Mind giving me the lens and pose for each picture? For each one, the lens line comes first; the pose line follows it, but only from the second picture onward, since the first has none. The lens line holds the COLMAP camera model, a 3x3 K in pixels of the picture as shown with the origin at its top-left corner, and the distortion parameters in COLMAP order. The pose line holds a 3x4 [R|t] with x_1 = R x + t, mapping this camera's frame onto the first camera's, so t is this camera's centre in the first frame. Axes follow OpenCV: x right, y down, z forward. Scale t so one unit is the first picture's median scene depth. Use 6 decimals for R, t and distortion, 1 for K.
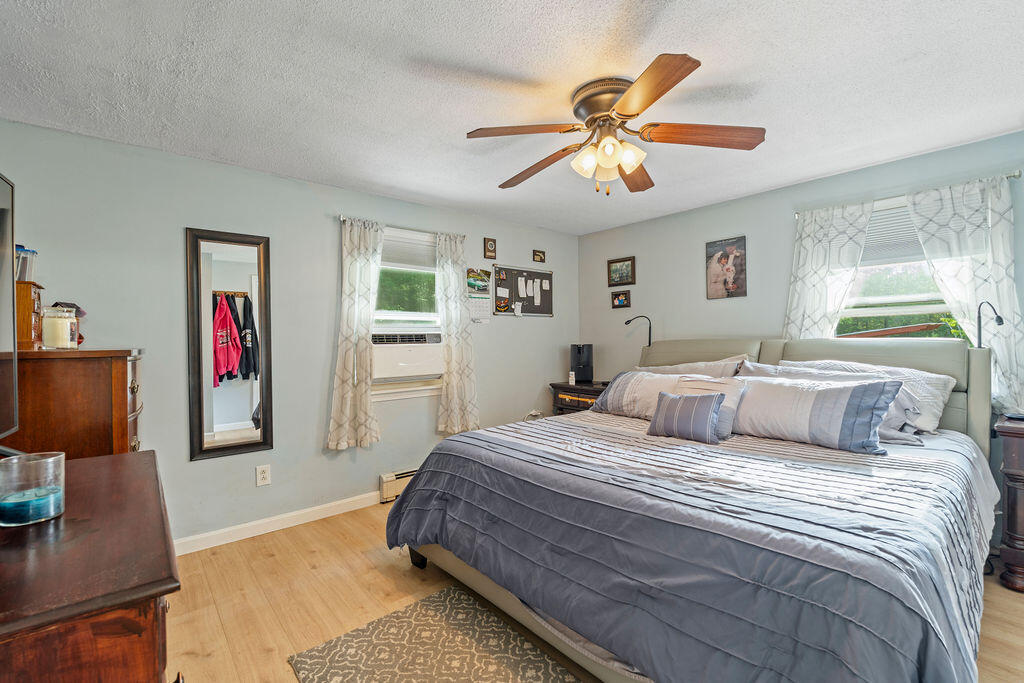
lens RADIAL K [[454.4, 0, 512.0], [0, 454.4, 341.5], [0, 0, 1]] dist [-0.002813, -0.000361]
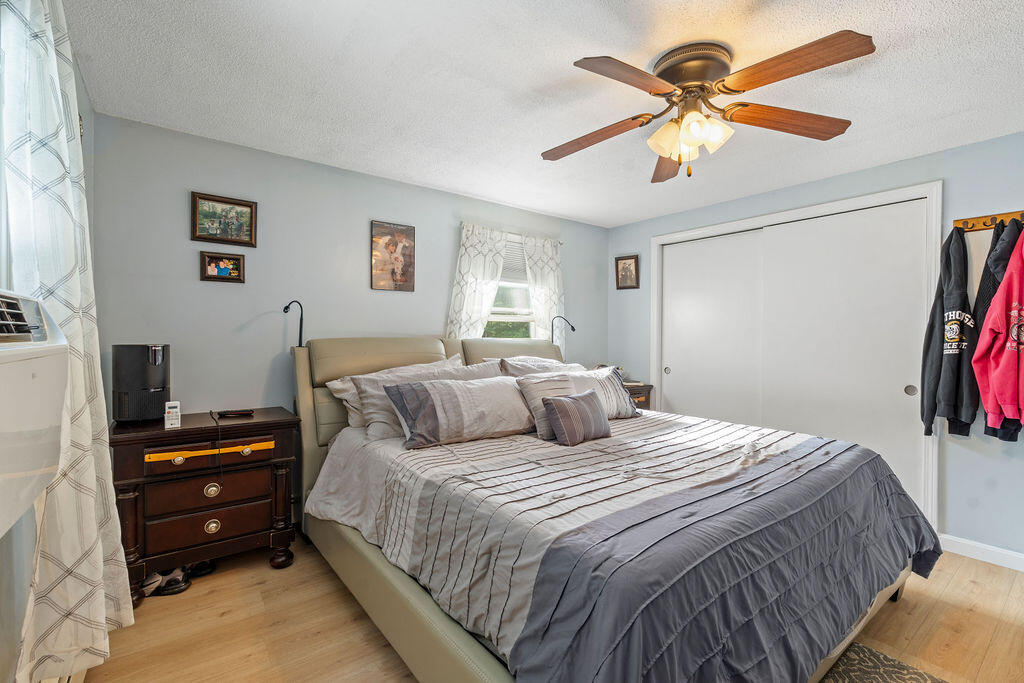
lens RADIAL K [[454.4, 0, 512.0], [0, 454.4, 341.5], [0, 0, 1]] dist [-0.001405, -0.000244]
pose [[0.048210, 0.004020, 0.998829, -0.403454], [-0.001630, 0.999991, -0.003946, 0.005277], [-0.998836, -0.001438, 0.048216, 0.751461]]
